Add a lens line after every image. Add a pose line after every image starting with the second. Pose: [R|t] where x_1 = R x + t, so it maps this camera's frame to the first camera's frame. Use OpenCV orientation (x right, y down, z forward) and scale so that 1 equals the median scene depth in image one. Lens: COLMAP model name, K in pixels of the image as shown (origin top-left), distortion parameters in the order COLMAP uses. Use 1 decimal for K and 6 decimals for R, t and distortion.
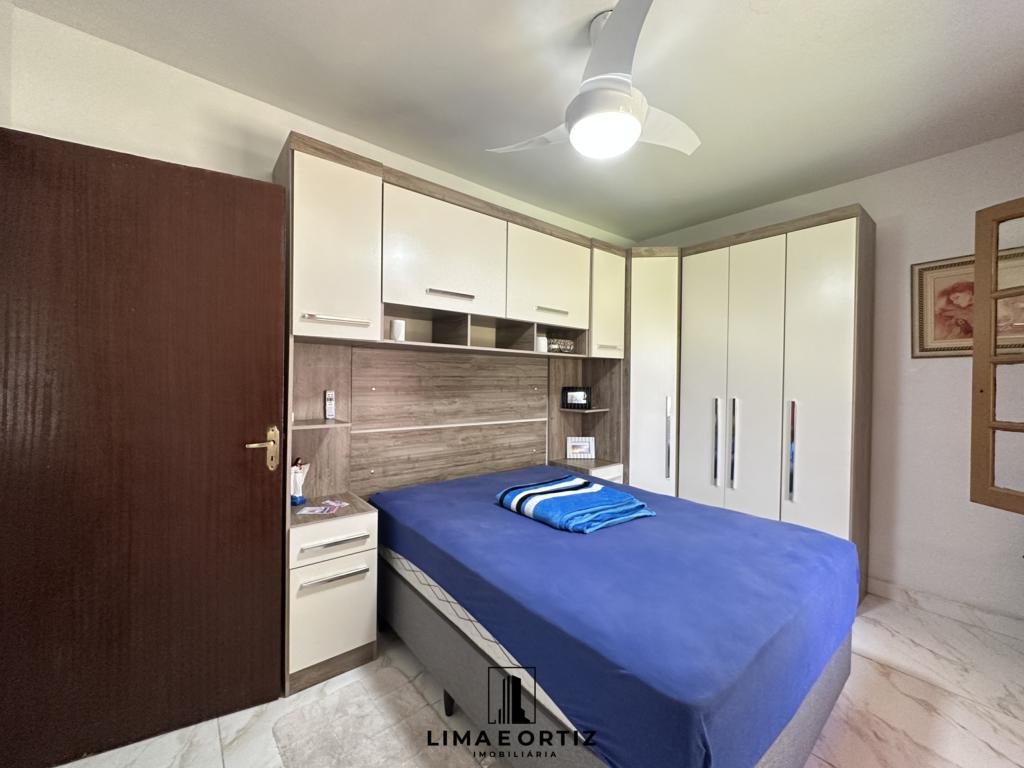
lens RADIAL K [[409.8, 0, 509.7], [0, 409.8, 382.4], [0, 0, 1]] dist [-0.003489, 0.000687]
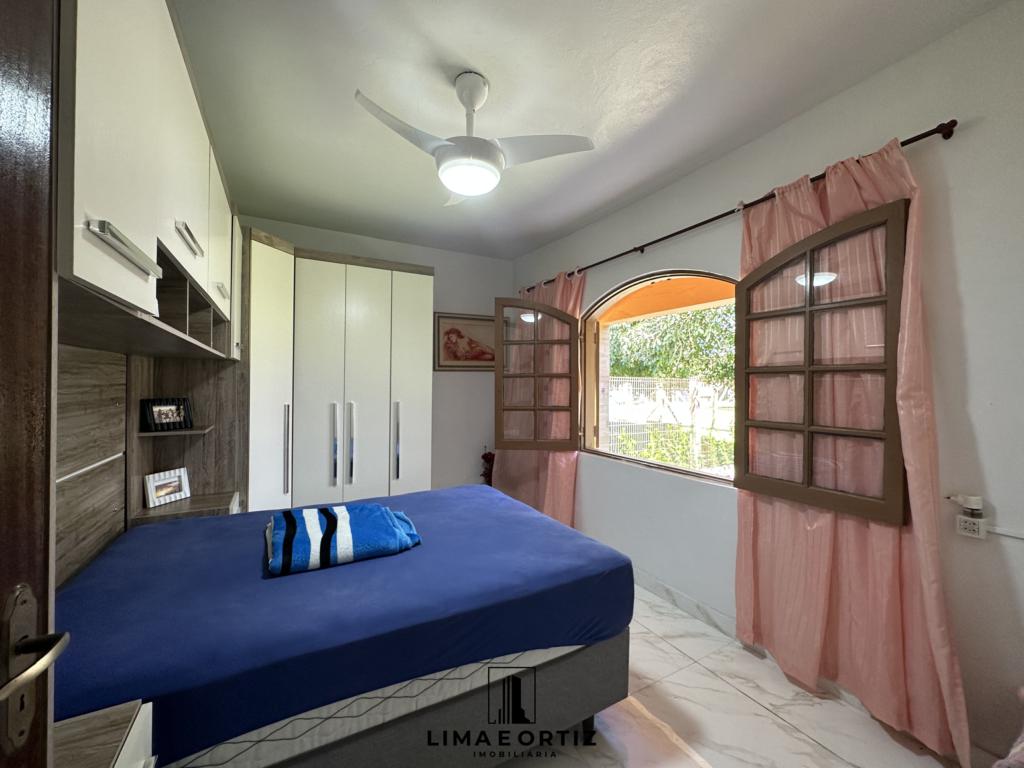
lens RADIAL K [[409.8, 0, 508.8], [0, 409.8, 386.6], [0, 0, 1]] dist [-0.003489, 0.000687]
pose [[0.179730, -0.015122, 0.983600, -0.418355], [0.007971, 0.999871, 0.013916, -0.014002], [-0.983684, 0.005339, 0.179827, 0.333193]]
